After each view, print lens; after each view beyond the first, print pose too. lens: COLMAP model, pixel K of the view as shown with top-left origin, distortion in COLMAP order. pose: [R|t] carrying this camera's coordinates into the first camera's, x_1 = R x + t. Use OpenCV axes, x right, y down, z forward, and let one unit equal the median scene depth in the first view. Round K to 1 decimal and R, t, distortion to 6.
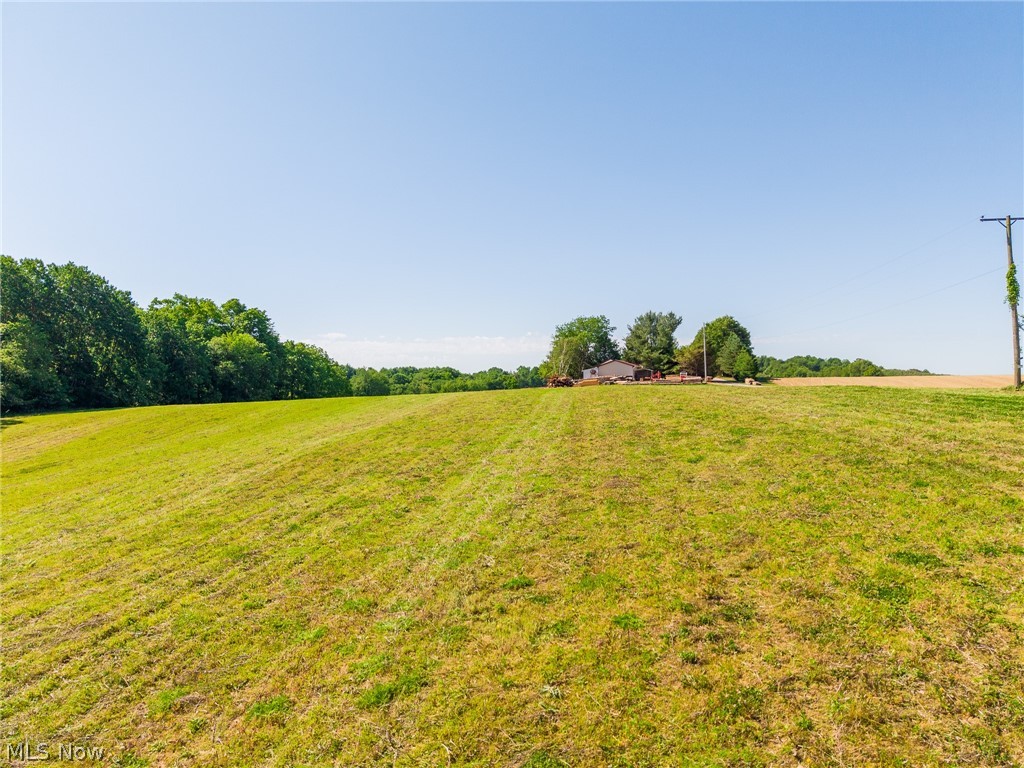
lens RADIAL K [[682.6, 0, 507.9], [0, 682.6, 387.0], [0, 0, 1]] dist [0.029699, -0.026700]
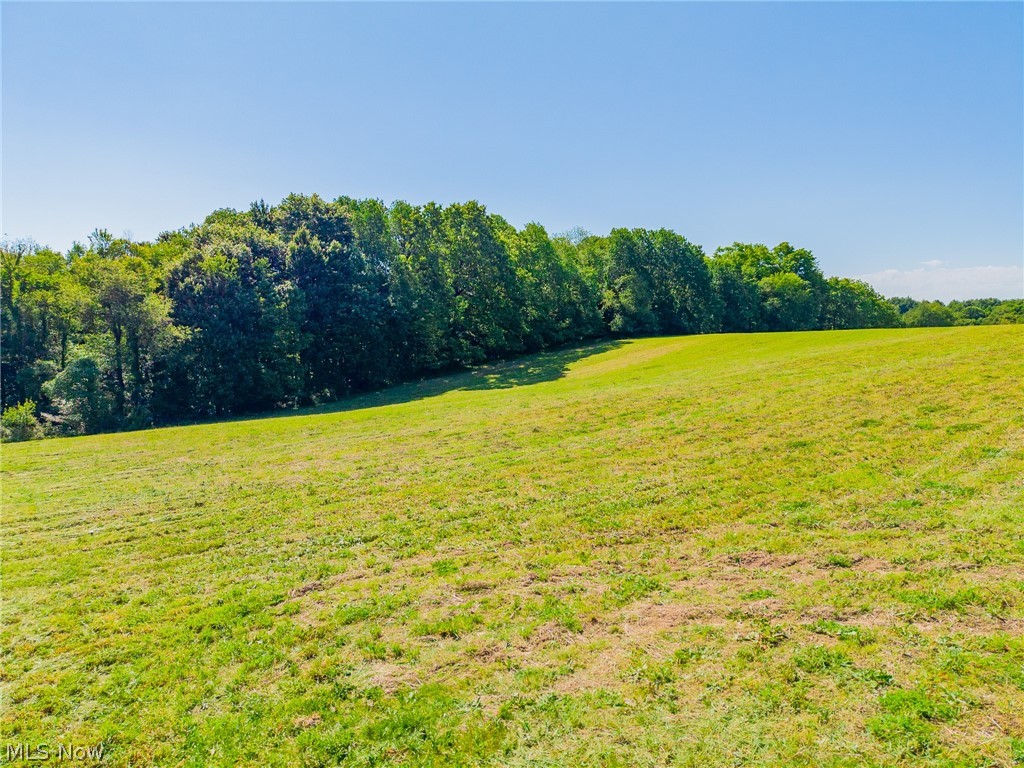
lens RADIAL K [[682.6, 0, 506.9], [0, 682.6, 385.0], [0, 0, 1]] dist [0.029699, -0.026700]
pose [[0.719117, 0.069437, -0.691412, 0.079366], [-0.005658, 0.995547, 0.094096, 0.002676], [0.694866, -0.063754, 0.716307, -0.159016]]
